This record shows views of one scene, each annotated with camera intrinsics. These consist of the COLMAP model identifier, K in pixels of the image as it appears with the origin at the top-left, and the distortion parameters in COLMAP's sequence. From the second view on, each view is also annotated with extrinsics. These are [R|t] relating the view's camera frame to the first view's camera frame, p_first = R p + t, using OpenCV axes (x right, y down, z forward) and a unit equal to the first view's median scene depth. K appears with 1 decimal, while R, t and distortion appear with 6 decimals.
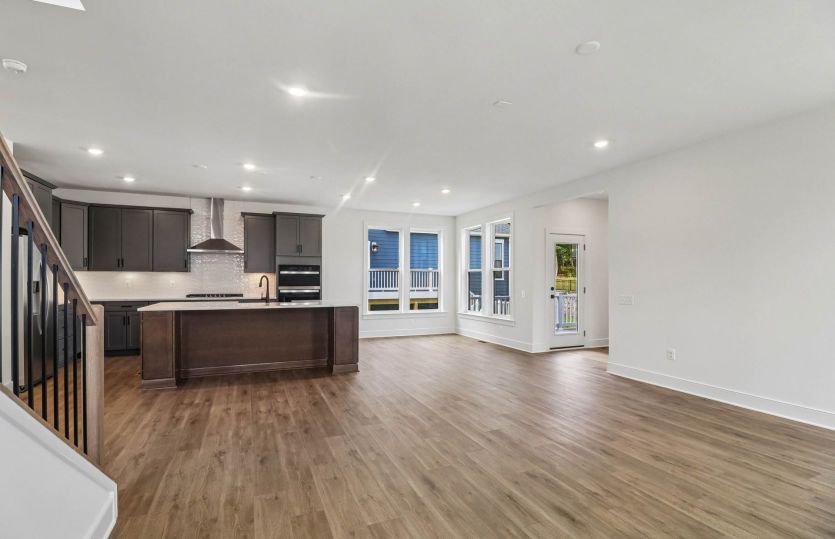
lens RADIAL K [[398.1, 0, 410.5], [0, 398.1, 274.7], [0, 0, 1]] dist [-0.008371, -0.005386]
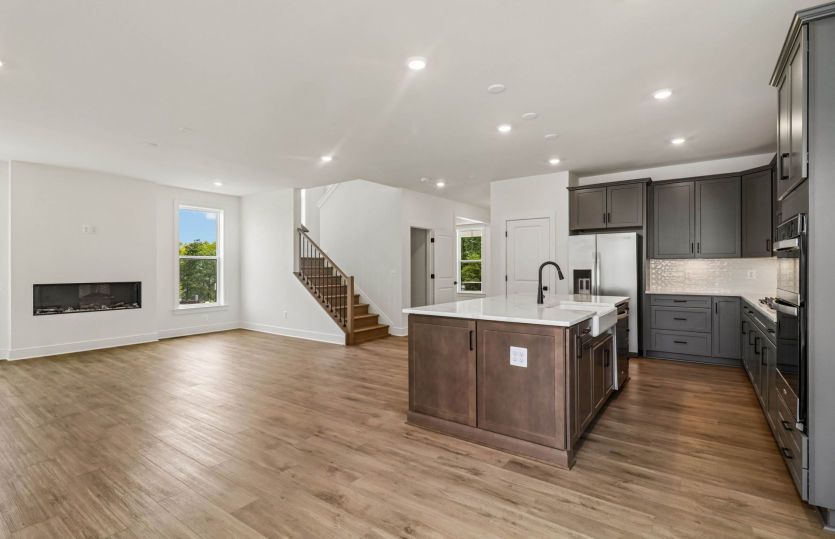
lens RADIAL K [[398.1, 0, 414.7], [0, 398.1, 268.1], [0, 0, 1]] dist [-0.008371, -0.005386]
pose [[-0.848123, -0.004875, -0.529777, 0.258117], [0.005319, 0.999829, -0.017716, 0.035329], [0.529773, -0.017844, -0.847952, 2.238660]]
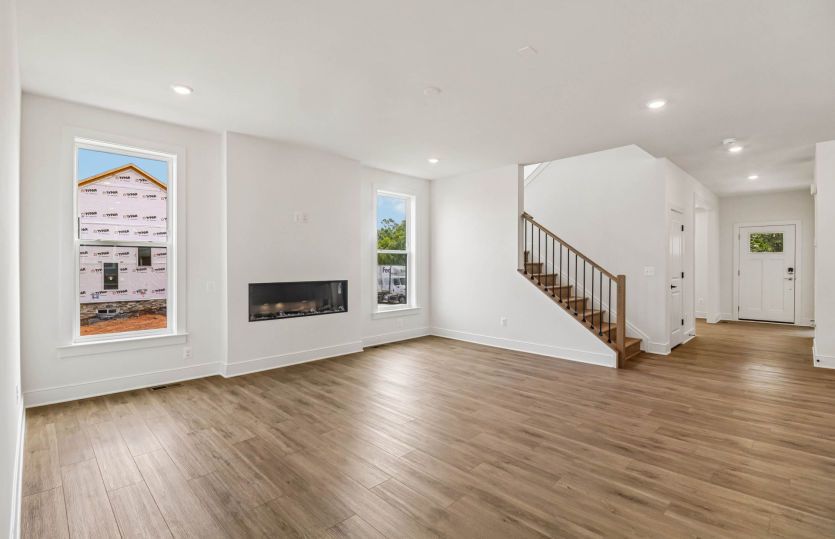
lens RADIAL K [[389.9, 0, 418.1], [0, 389.9, 267.0], [0, 0, 1]] dist [-0.012053, 0.000580]
pose [[-0.926563, -0.004206, -0.376116, 0.676870], [0.000676, 0.999917, -0.012847, 0.026890], [0.376139, -0.012158, -0.926484, 1.507705]]
